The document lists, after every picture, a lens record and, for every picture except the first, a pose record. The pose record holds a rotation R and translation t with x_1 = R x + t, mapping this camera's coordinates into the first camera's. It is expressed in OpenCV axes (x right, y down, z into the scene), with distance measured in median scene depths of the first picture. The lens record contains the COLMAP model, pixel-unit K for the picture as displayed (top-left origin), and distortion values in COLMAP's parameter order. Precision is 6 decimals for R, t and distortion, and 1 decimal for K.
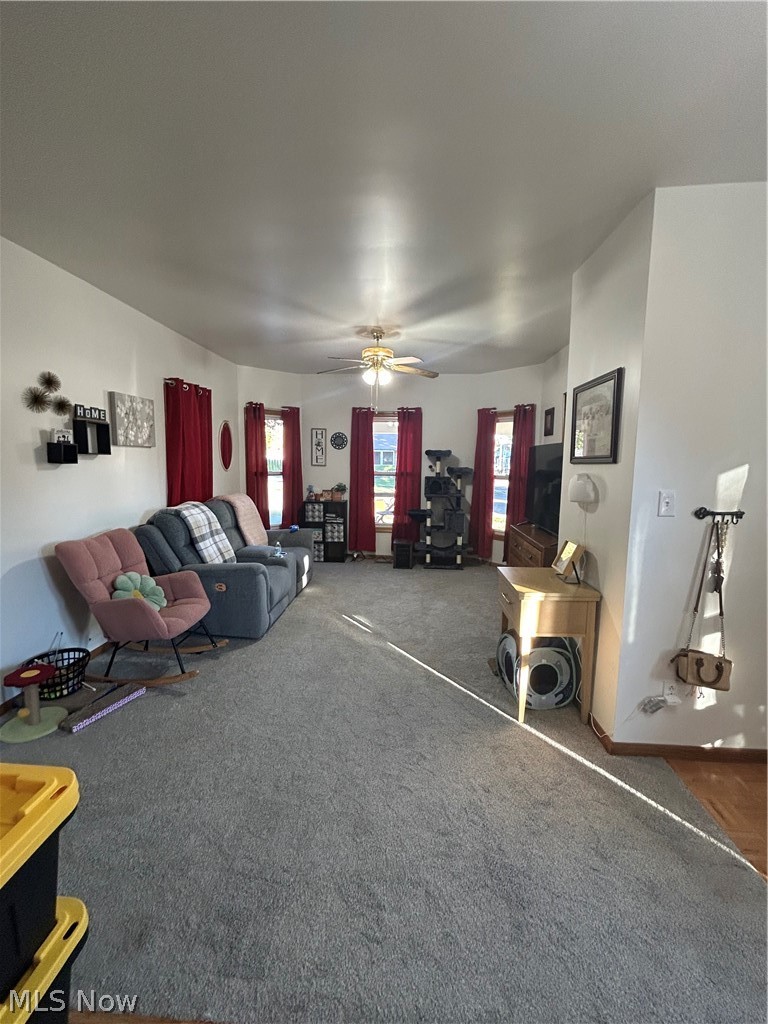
lens RADIAL K [[424.8, 0, 386.2], [0, 424.8, 507.5], [0, 0, 1]] dist [0.001063, -0.001158]
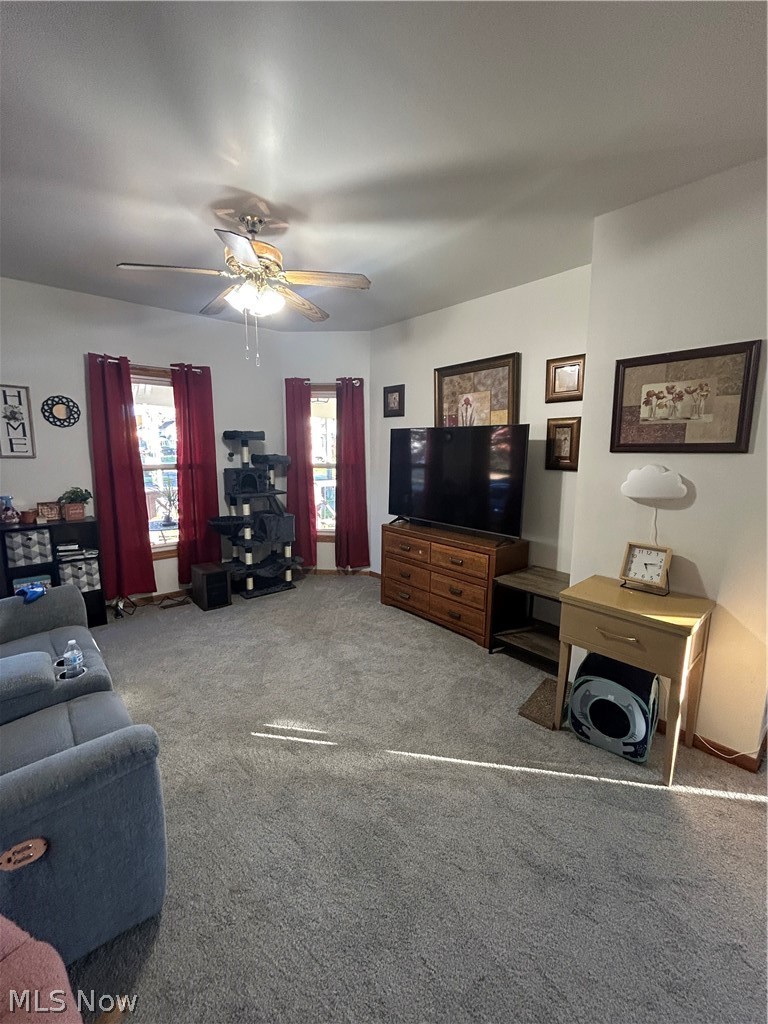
lens RADIAL K [[424.8, 0, 384.6], [0, 424.8, 507.6], [0, 0, 1]] dist [0.001063, -0.001158]
pose [[0.710478, -0.110497, 0.694990, -0.216792], [0.080165, 0.993875, 0.076066, -0.042438], [-0.699139, 0.001670, 0.714984, 0.321309]]
